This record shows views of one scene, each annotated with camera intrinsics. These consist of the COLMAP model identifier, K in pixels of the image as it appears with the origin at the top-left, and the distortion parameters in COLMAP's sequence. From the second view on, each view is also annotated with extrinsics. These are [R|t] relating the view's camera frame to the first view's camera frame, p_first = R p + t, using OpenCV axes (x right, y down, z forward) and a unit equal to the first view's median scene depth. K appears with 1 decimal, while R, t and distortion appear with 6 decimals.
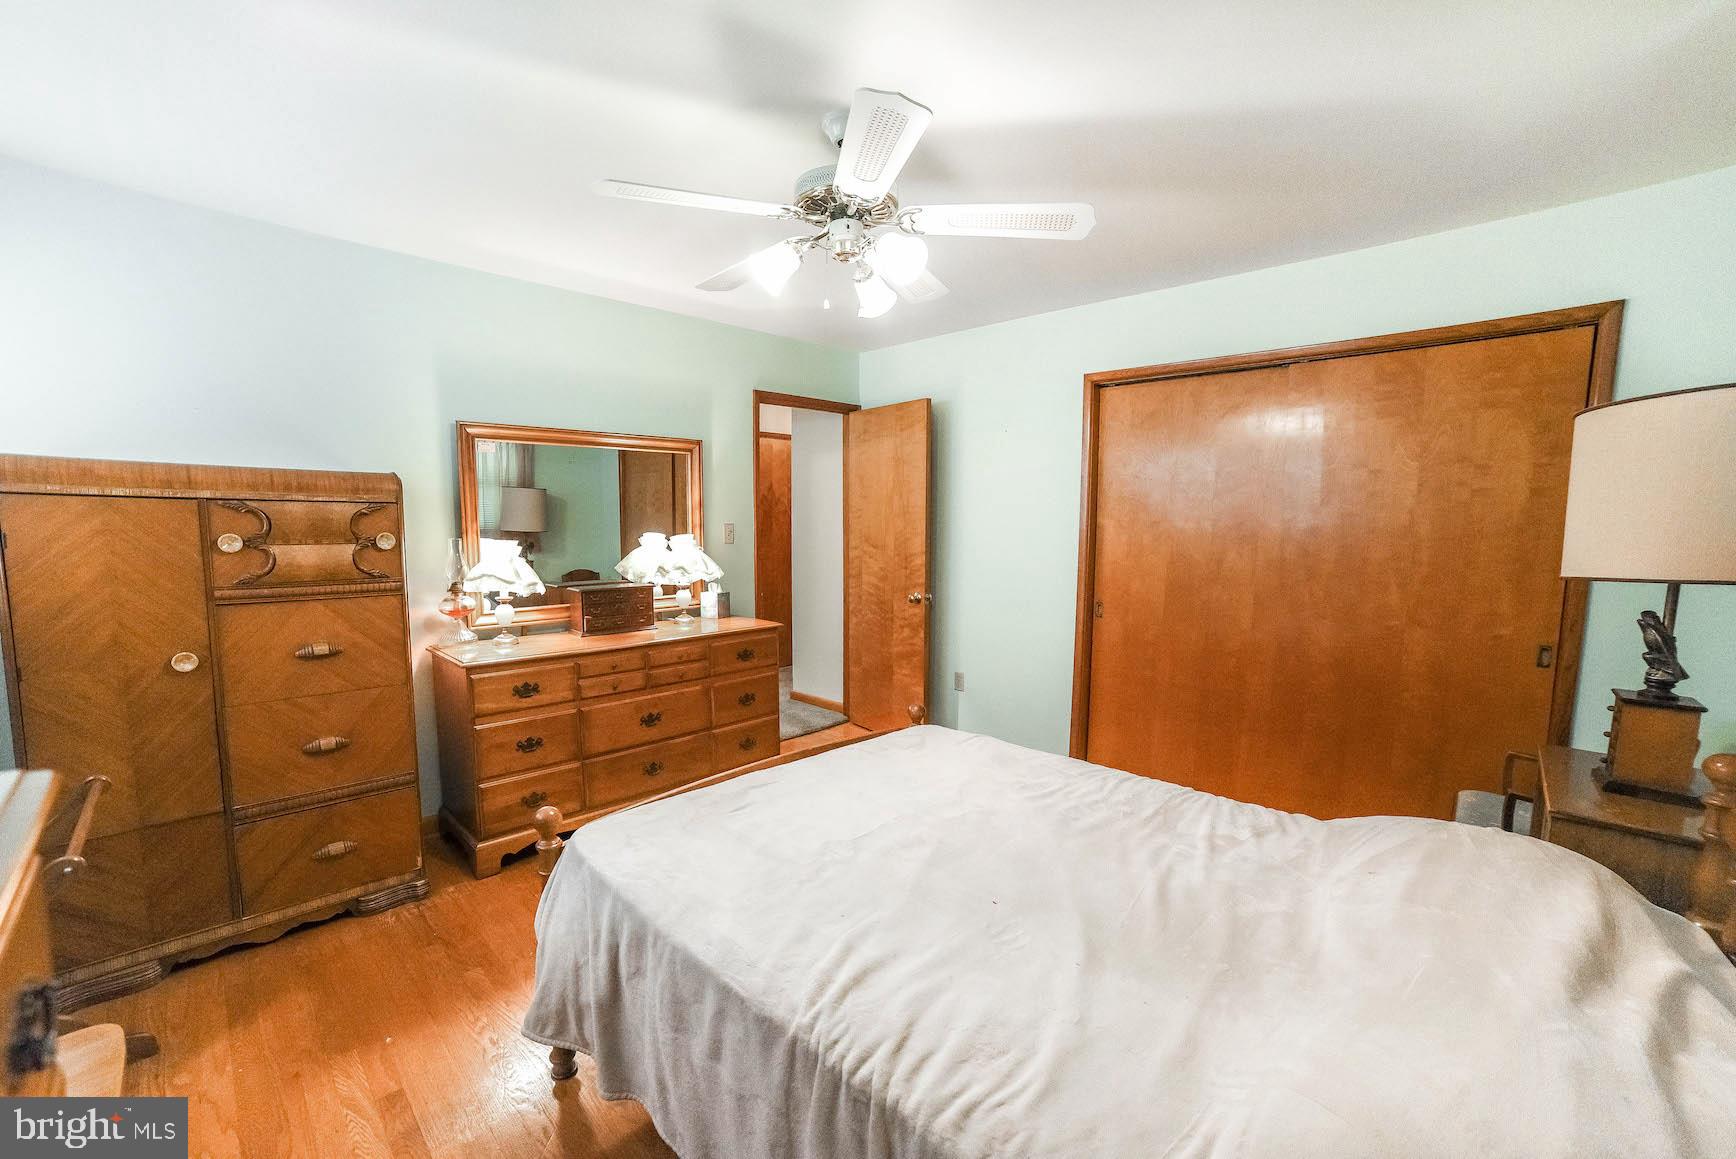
lens RADIAL K [[705.6, 0, 873.1], [0, 705.6, 598.1], [0, 0, 1]] dist [-0.083710, 0.039480]
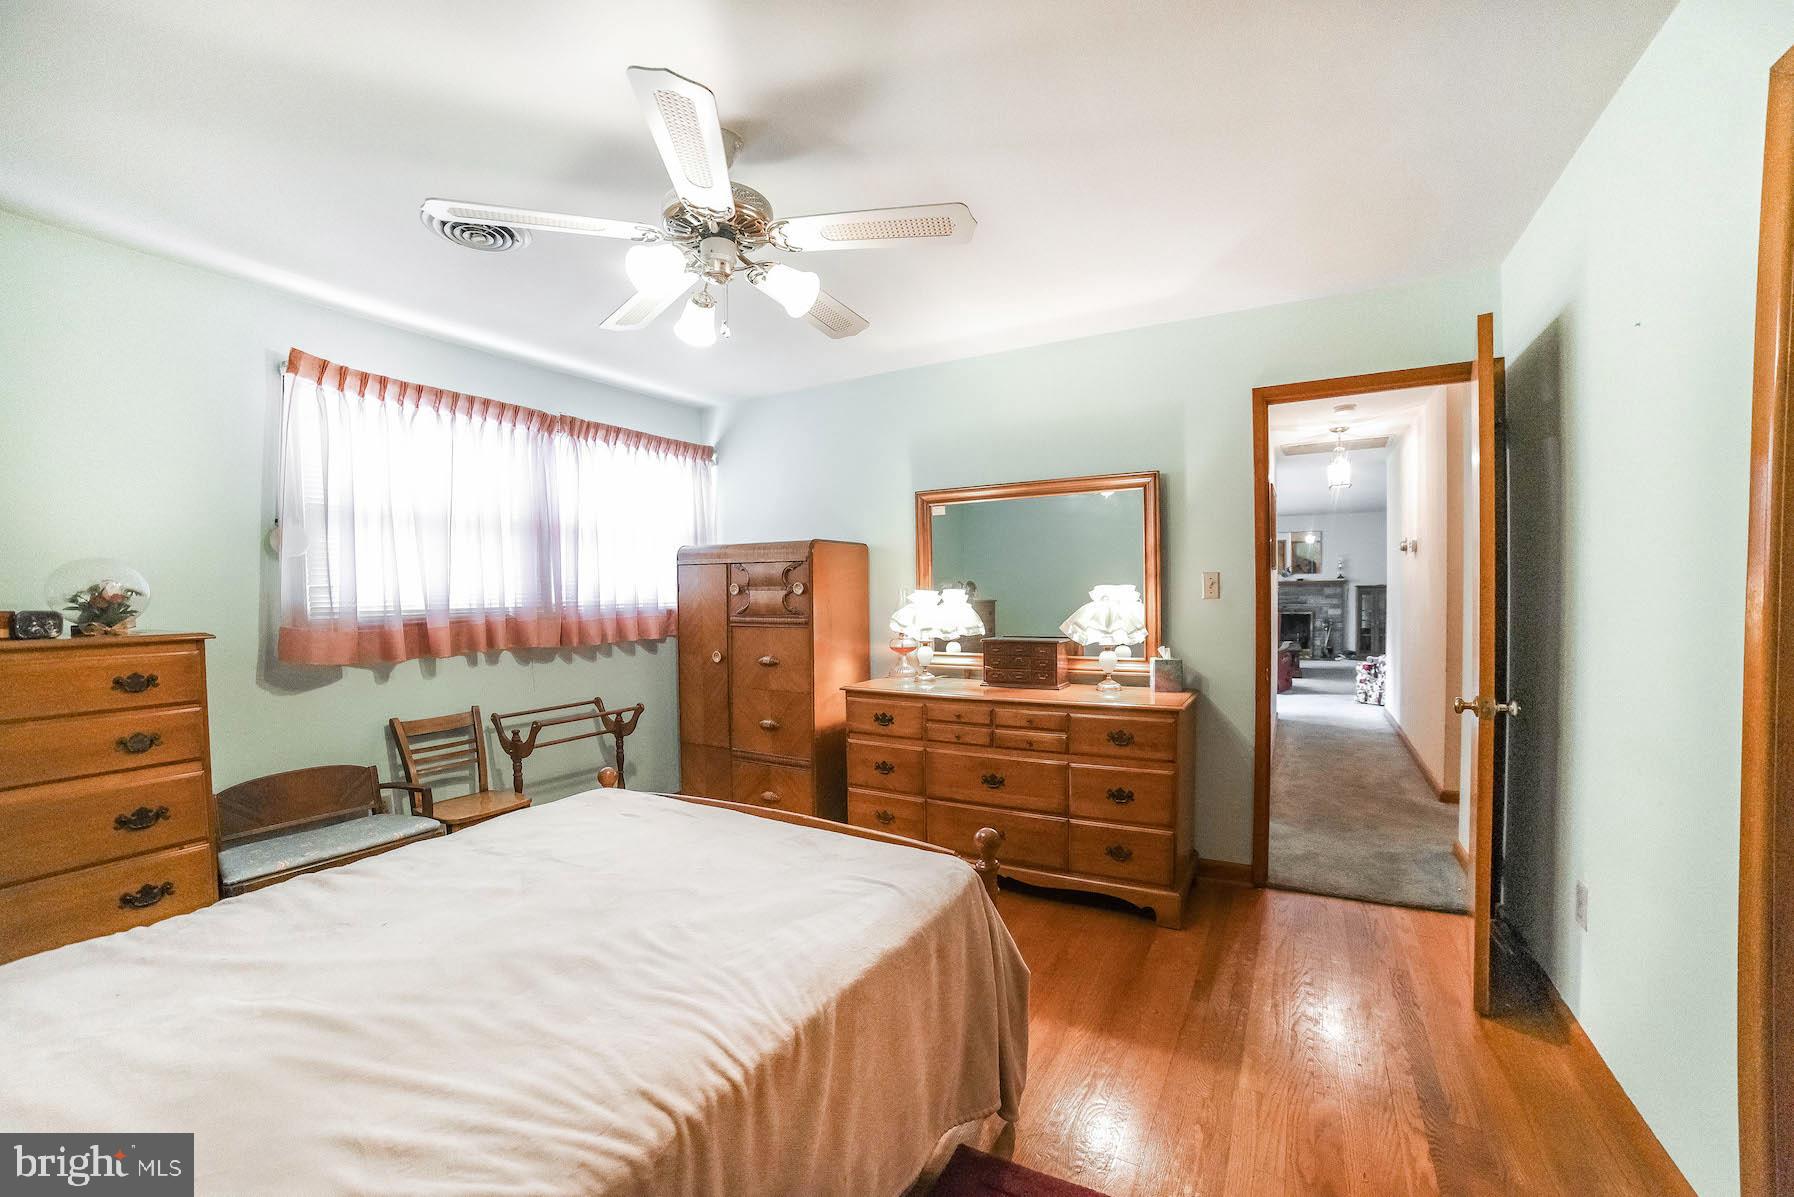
lens RADIAL K [[729.2, 0, 902.3], [0, 729.2, 617.7], [0, 0, 1]] dist [-0.083710, 0.039480]
pose [[0.273045, 0.029167, -0.961559, 0.652559], [-0.093937, 0.995572, 0.003524, -0.040957], [0.957404, 0.089364, 0.274575, 0.671228]]
